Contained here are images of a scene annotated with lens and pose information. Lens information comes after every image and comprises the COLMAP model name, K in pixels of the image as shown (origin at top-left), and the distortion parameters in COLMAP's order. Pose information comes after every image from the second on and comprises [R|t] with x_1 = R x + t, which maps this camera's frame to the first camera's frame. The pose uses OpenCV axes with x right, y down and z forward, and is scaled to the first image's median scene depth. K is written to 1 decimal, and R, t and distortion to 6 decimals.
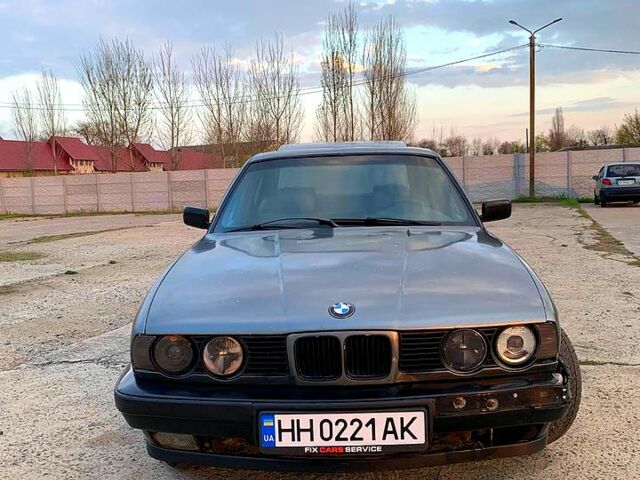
lens RADIAL K [[658.9, 0, 320.8], [0, 658.9, 221.9], [0, 0, 1]] dist [0.128278, -0.298913]
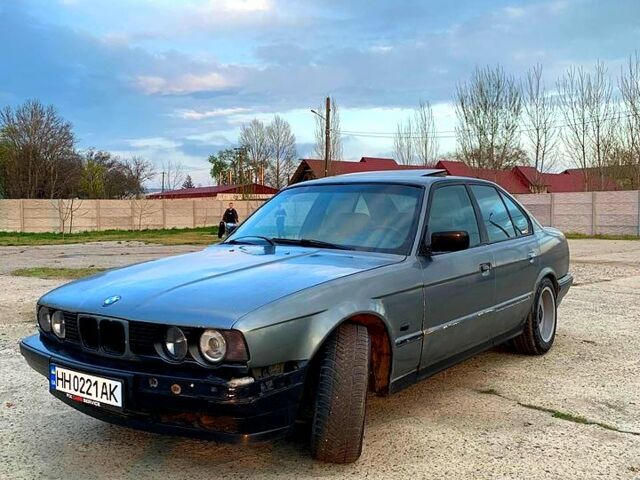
lens RADIAL K [[658.9, 0, 320.8], [0, 658.9, 221.9], [0, 0, 1]] dist [0.128278, -0.298913]
pose [[0.818342, 0.039824, -0.573350, 1.183298], [-0.058592, 0.998180, -0.014296, -0.033508], [0.571737, 0.045293, 0.819186, 0.130610]]
